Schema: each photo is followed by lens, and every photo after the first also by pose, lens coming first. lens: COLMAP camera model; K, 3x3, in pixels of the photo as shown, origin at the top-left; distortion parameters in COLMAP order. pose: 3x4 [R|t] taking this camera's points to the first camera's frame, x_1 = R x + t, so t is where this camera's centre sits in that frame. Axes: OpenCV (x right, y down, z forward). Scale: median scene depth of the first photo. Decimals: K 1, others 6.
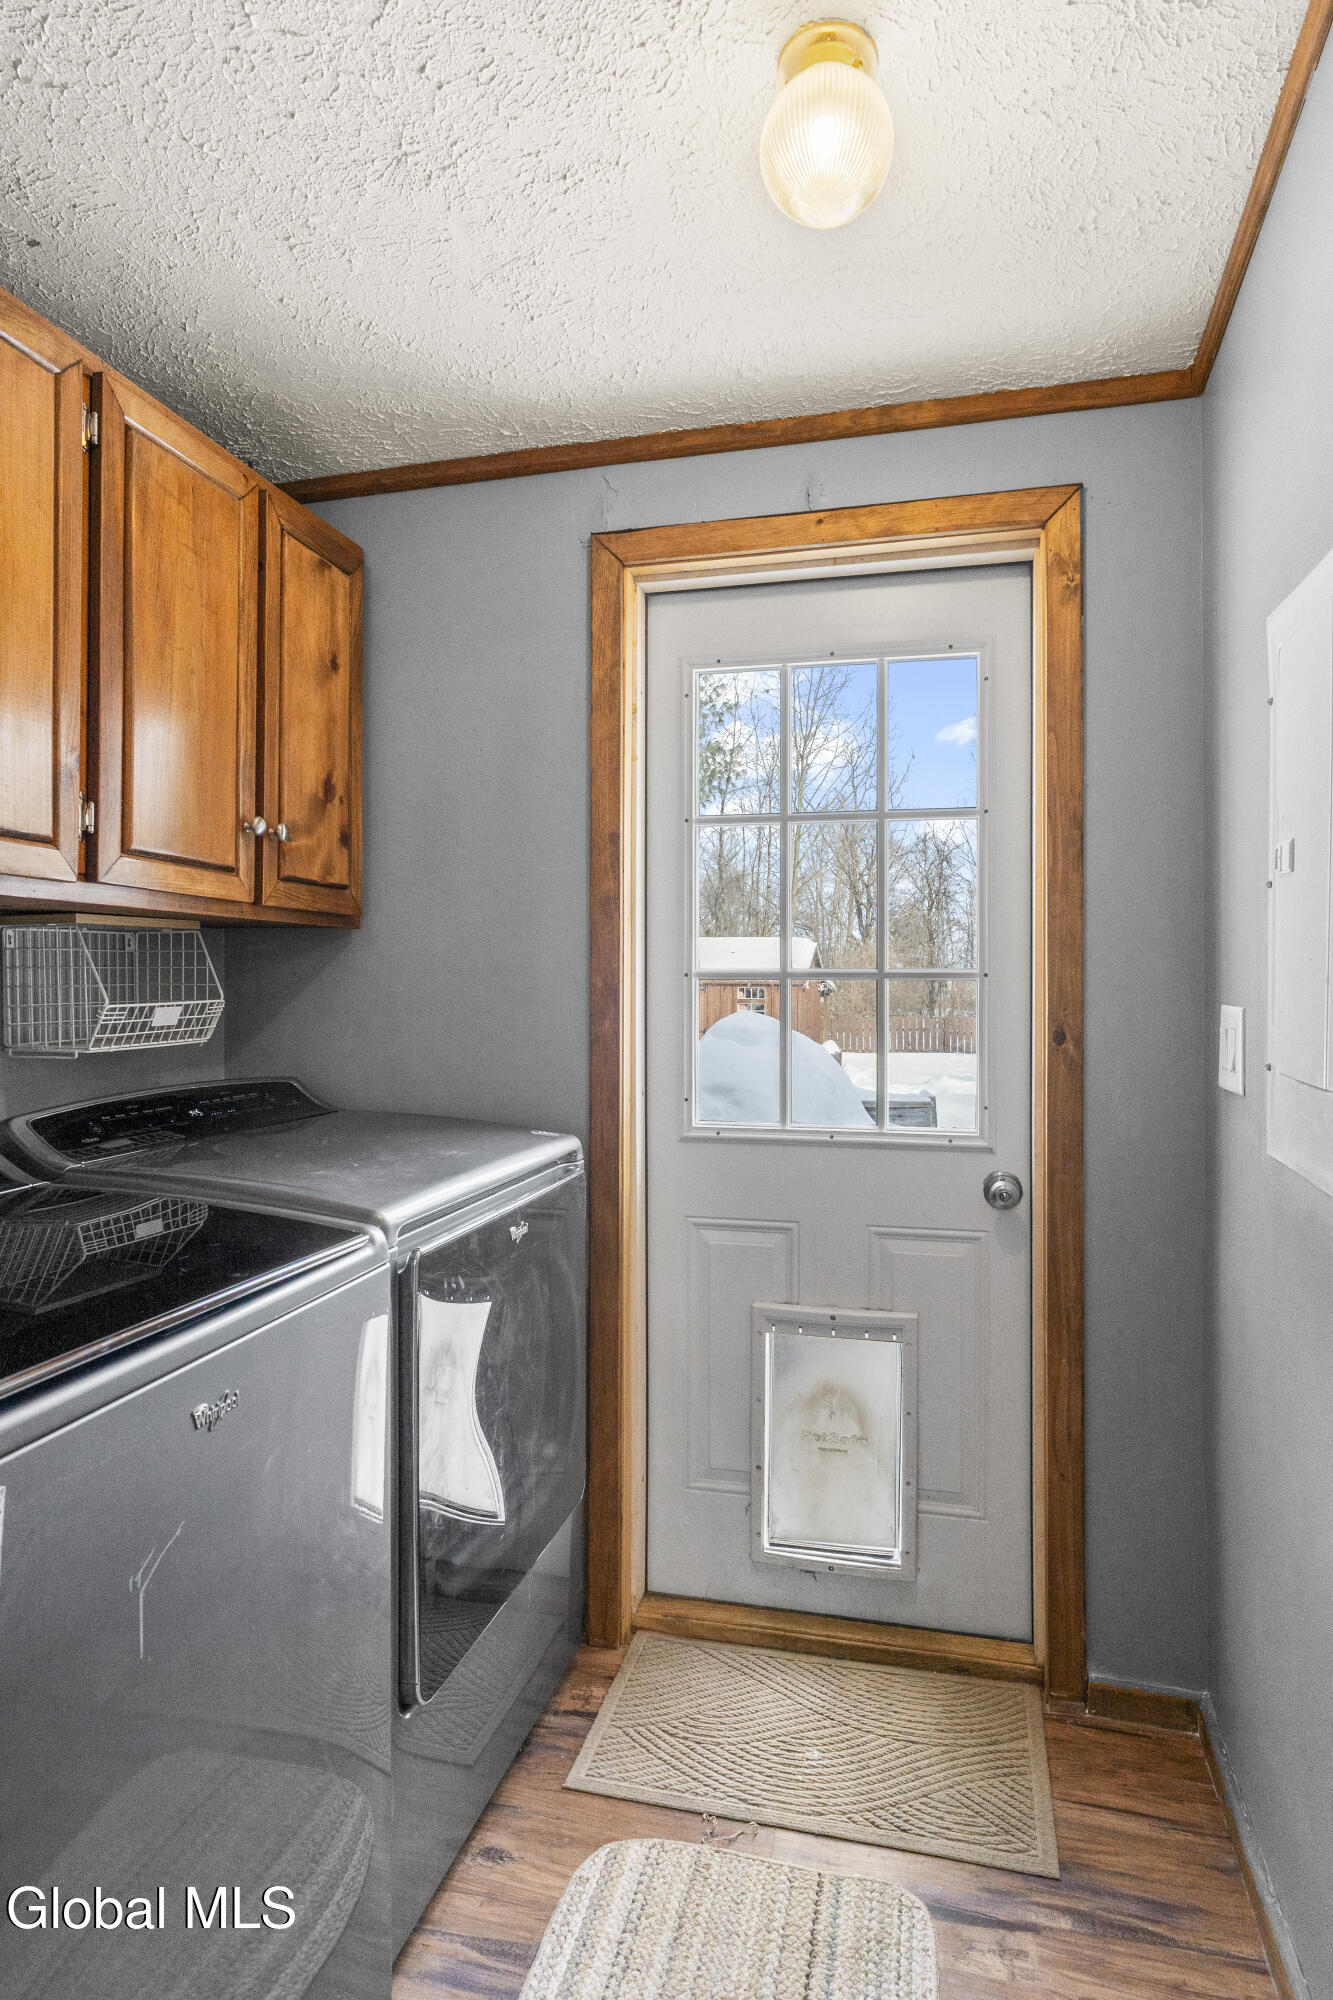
lens RADIAL K [[1129.8, 0, 669.5], [0, 1129.8, 978.9], [0, 0, 1]] dist [-0.009303, 0.003627]
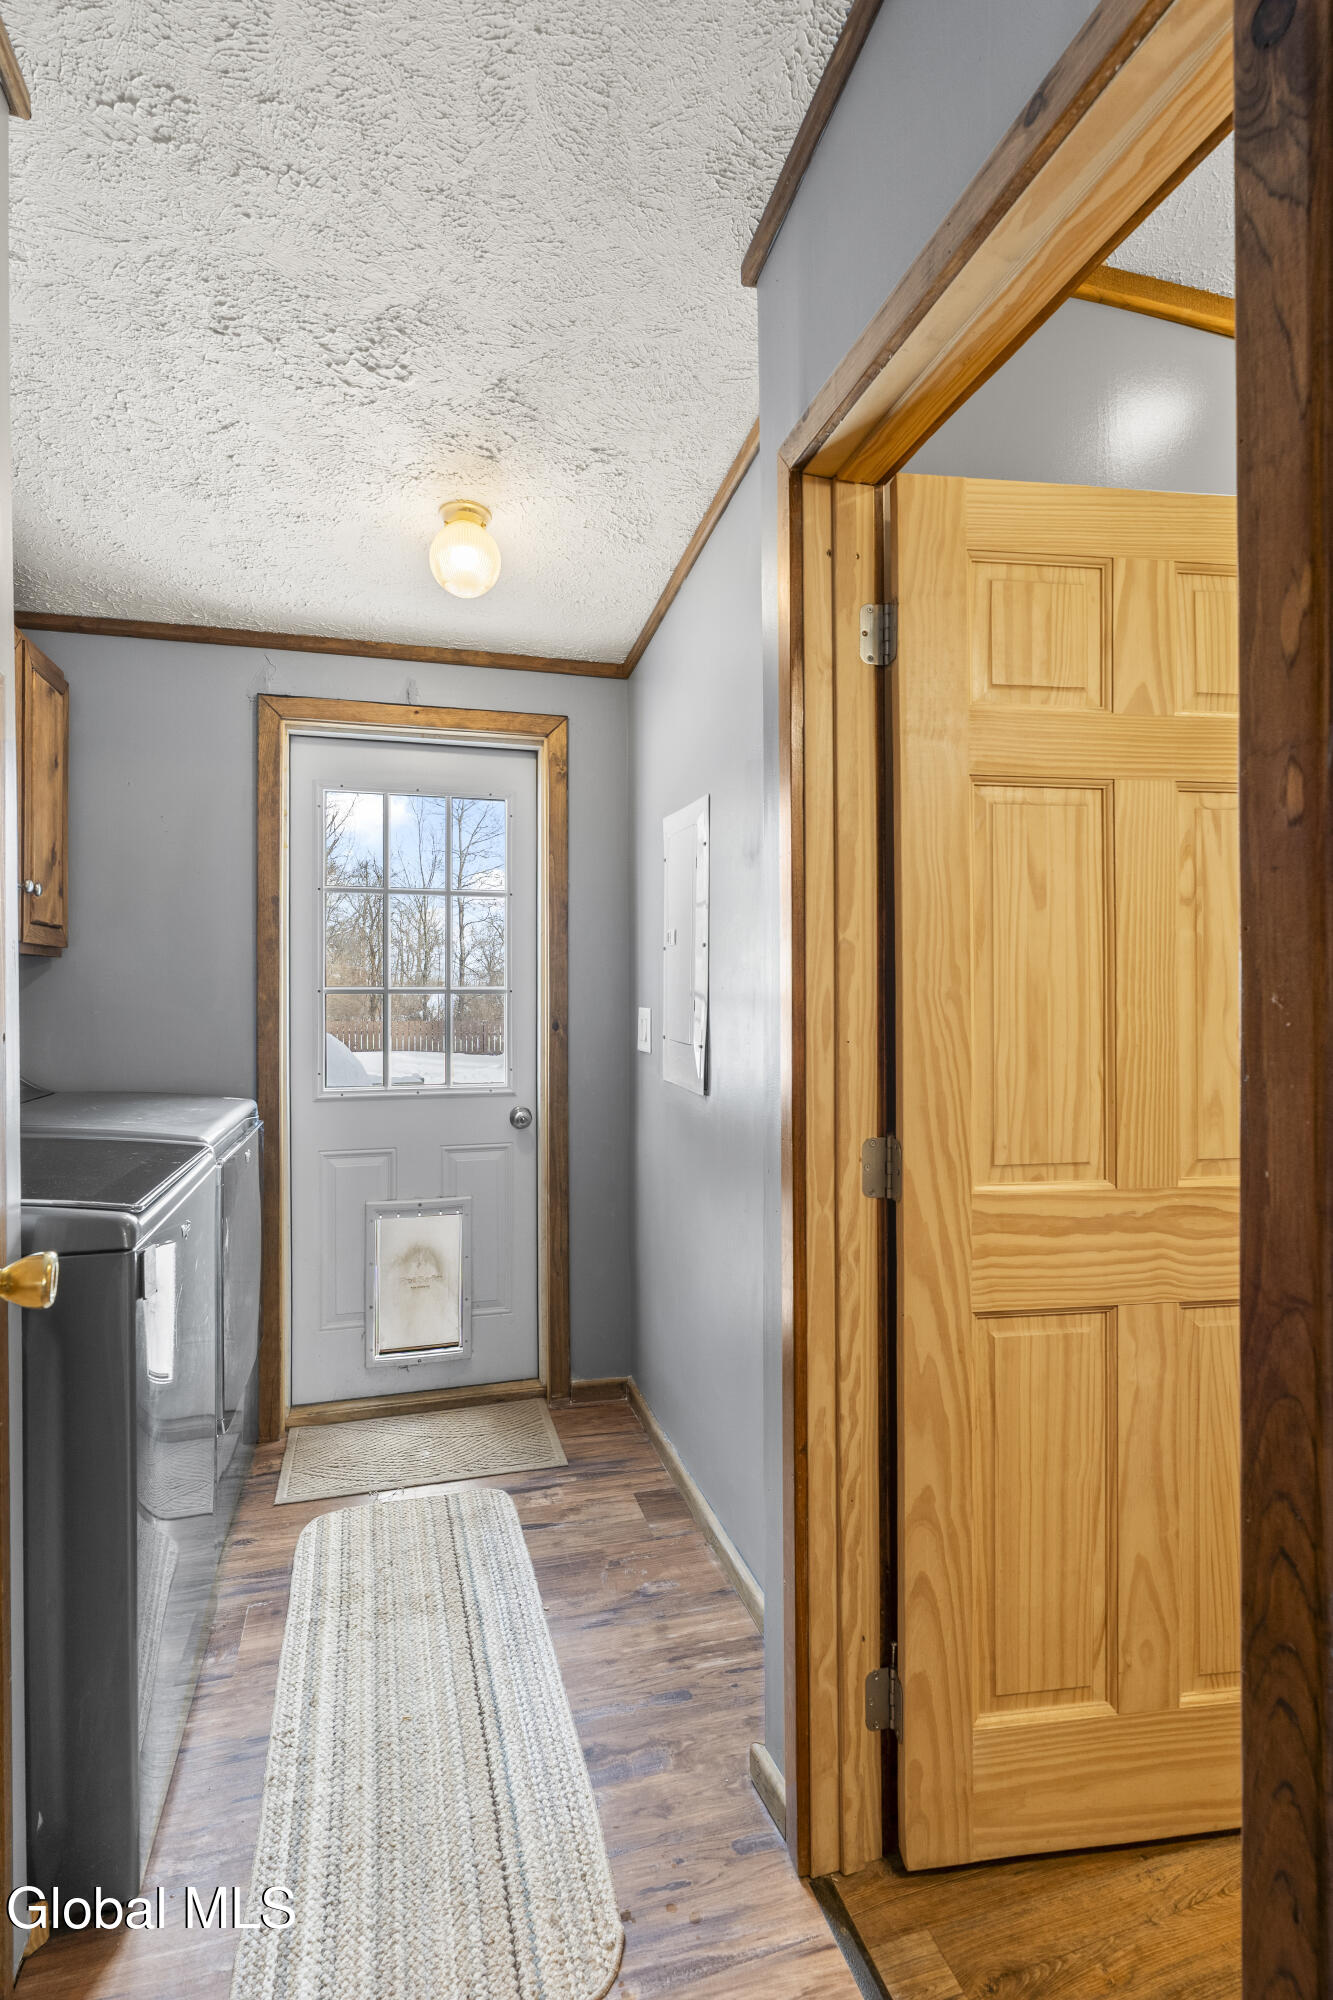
lens RADIAL K [[971.9, 0, 667.1], [0, 971.9, 994.2], [0, 0, 1]] dist [-0.006688, 0.005117]
pose [[0.865425, -0.003926, 0.501023, -0.254474], [0.000347, 0.999974, 0.007236, -0.009654], [-0.501038, -0.006088, 0.865404, -0.389873]]
